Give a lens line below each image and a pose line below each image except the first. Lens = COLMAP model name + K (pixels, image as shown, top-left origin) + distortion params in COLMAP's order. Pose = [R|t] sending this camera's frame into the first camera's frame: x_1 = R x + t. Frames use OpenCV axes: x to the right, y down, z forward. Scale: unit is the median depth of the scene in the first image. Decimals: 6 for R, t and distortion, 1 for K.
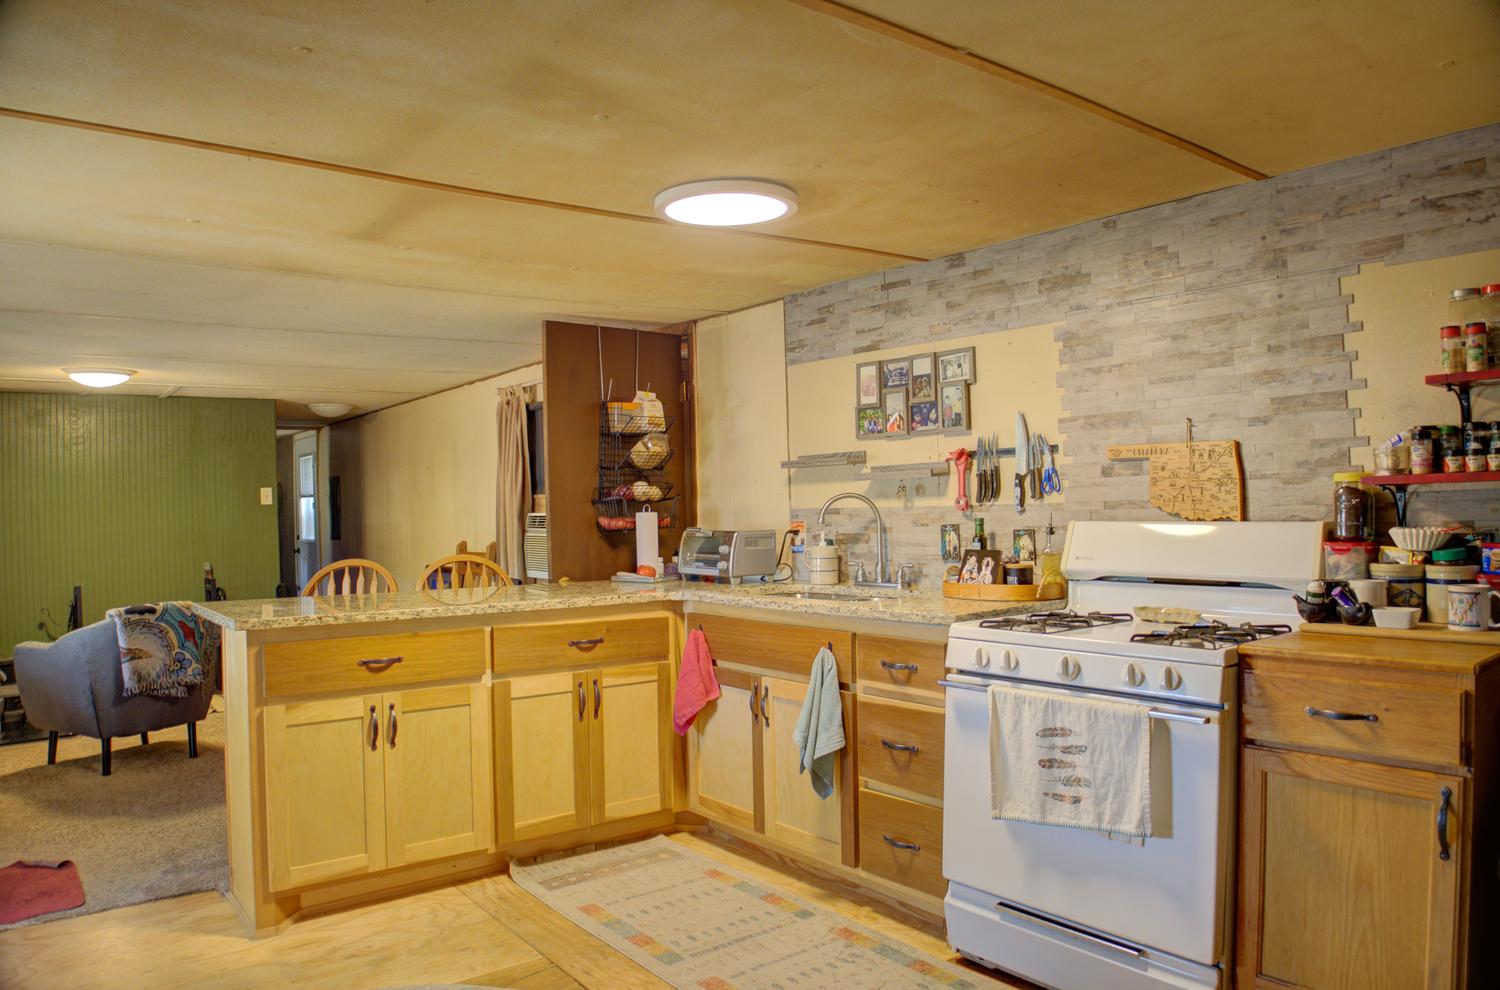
lens RADIAL K [[1024.8, 0, 750.0], [0, 1024.8, 495.0], [0, 0, 1]] dist [-0.086325, 0.000992]
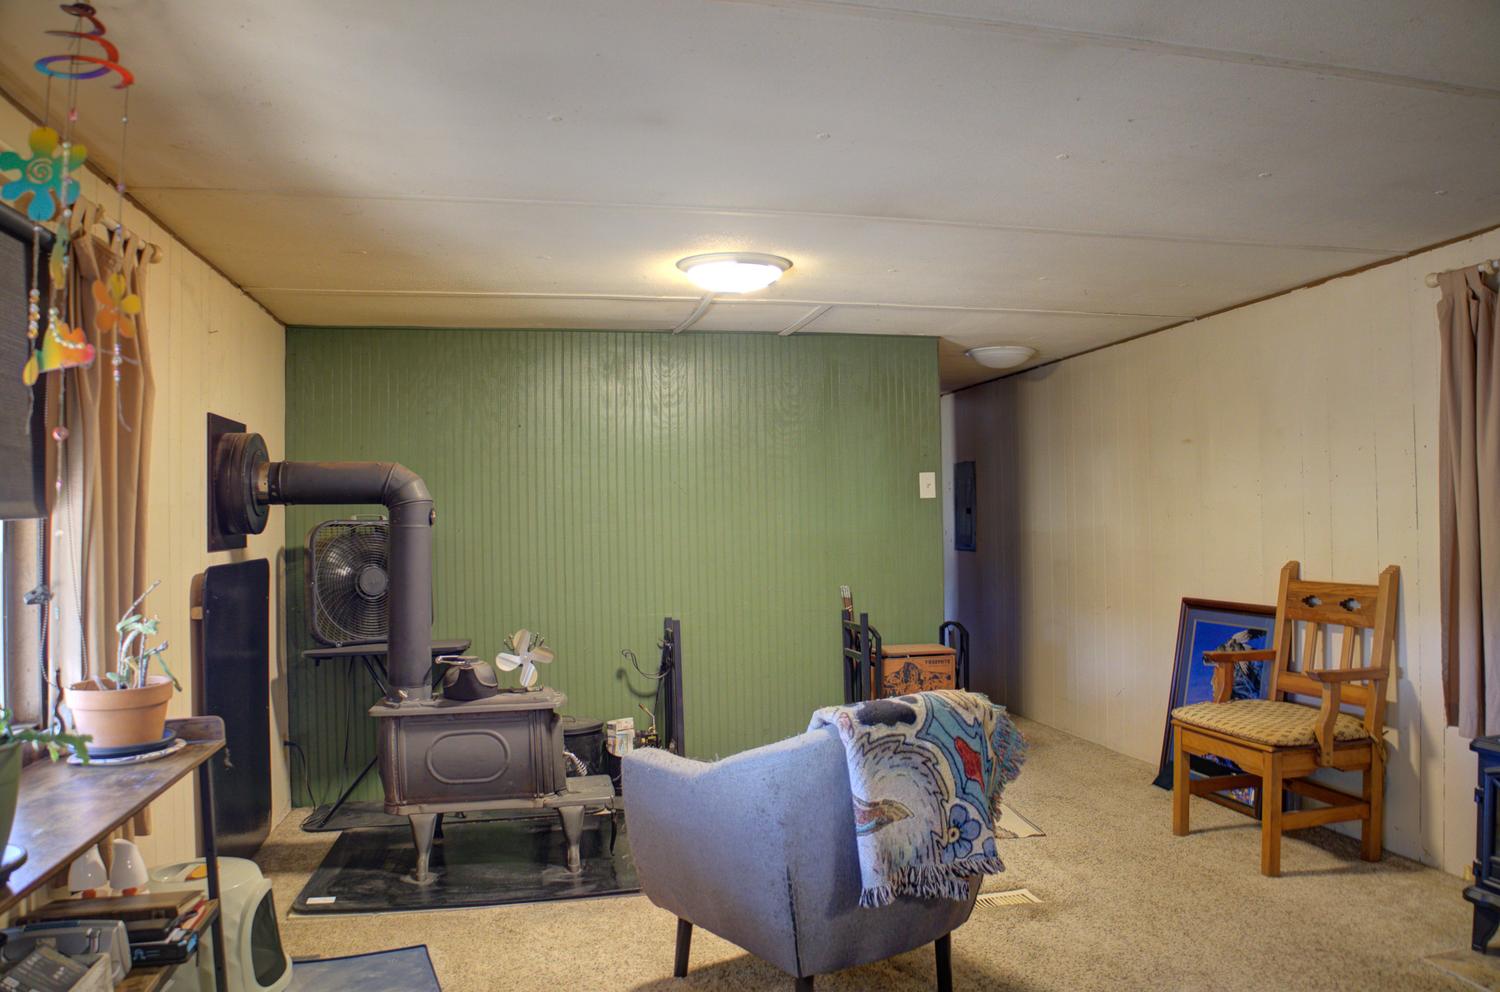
lens RADIAL K [[1041.2, 0, 750.0], [0, 1041.2, 496.0], [0, 0, 1]] dist [-0.148725, 0.085009]
pose [[0.904306, 0.006253, -0.426839, -0.474063], [-0.007482, 0.999971, -0.001202, 0.015909], [0.426819, 0.004281, 0.904327, 0.544181]]
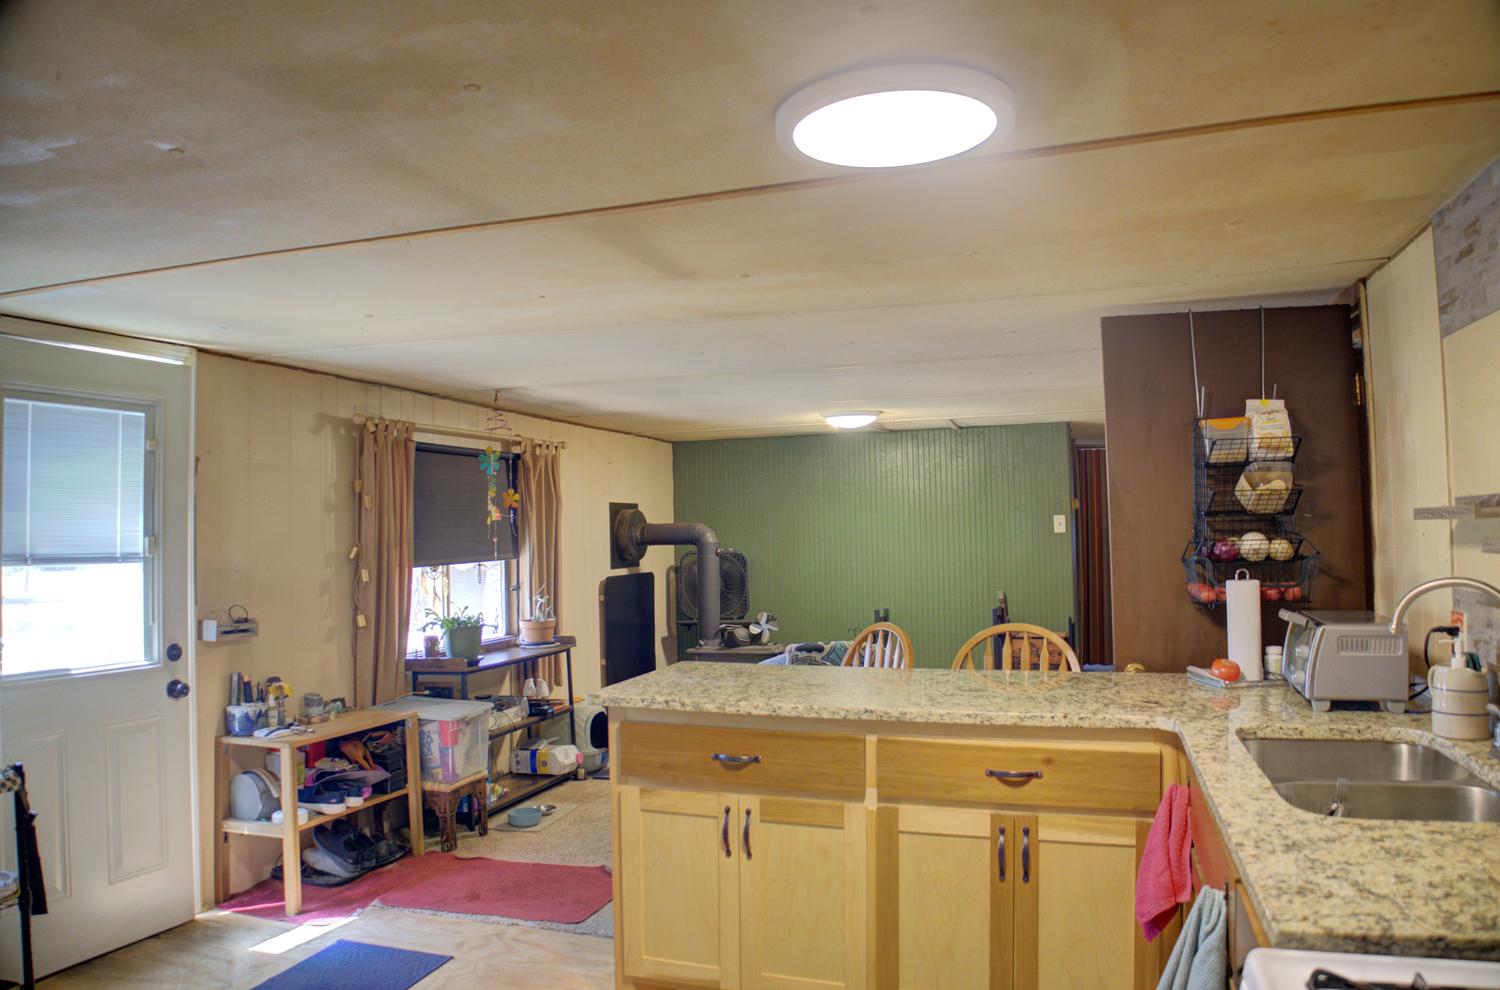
lens RADIAL K [[1028.4, 0, 763.5], [0, 1028.4, 503.6], [0, 0, 1]] dist [-0.151639, 0.082105]
pose [[0.566857, -0.007302, -0.823784, 0.248895], [0.013040, 0.999915, 0.000110, -0.036299], [0.823713, -0.010805, 0.566904, 0.354490]]
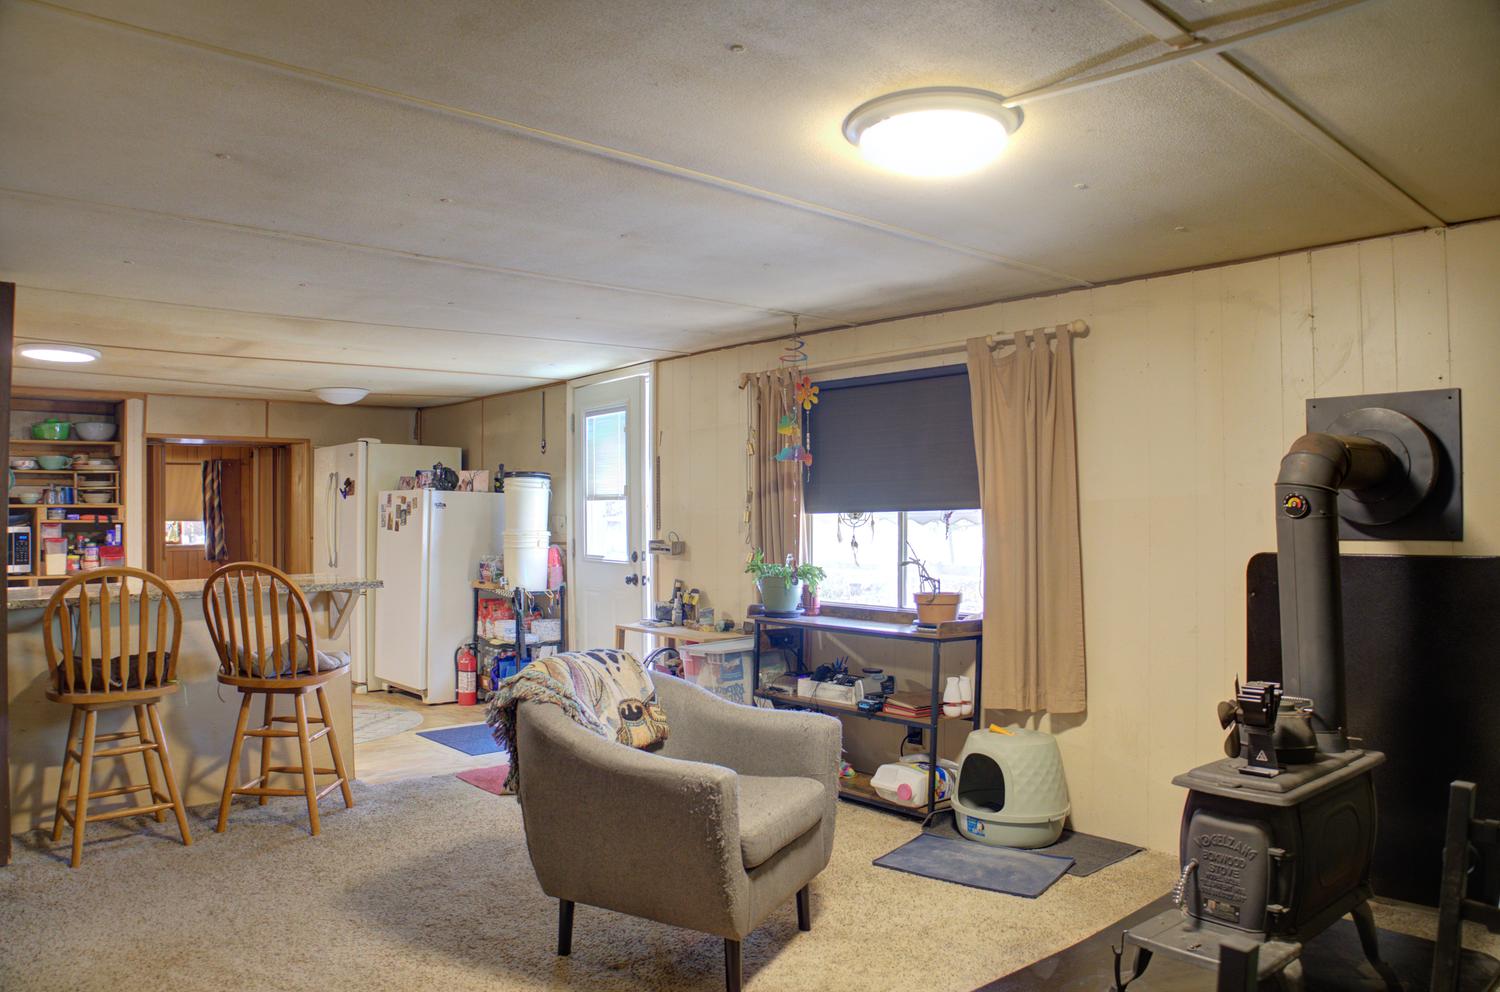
lens RADIAL K [[1015.7, 0, 753.3], [0, 1015.7, 513.4], [0, 0, 1]] dist [-0.111148, 0.024324]
pose [[-0.996406, 0.020589, -0.082161, -0.687439], [0.021822, 0.999662, -0.014140, 0.040740], [0.081842, -0.015882, -0.996519, 1.694816]]
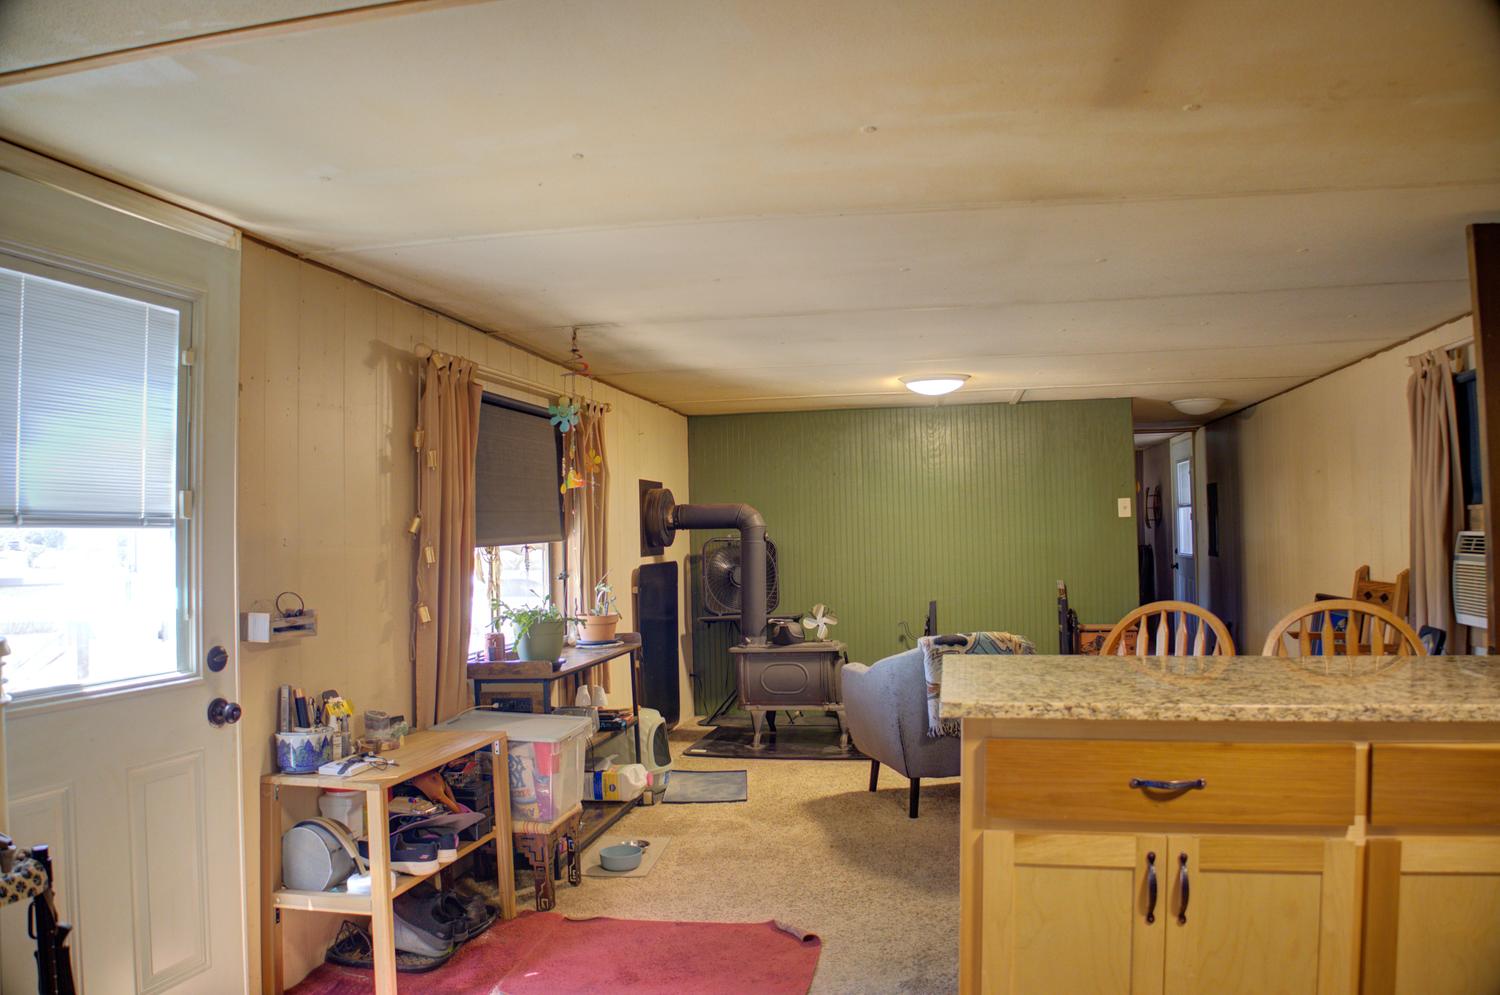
lens RADIAL K [[1015.7, 0, 753.3], [0, 1015.7, 514.9], [0, 0, 1]] dist [-0.111148, 0.024324]
pose [[0.656500, -0.001288, -0.754325, -0.051098], [0.010984, 0.999909, 0.007853, -0.004885], [0.754246, -0.013441, 0.656454, 0.279967]]
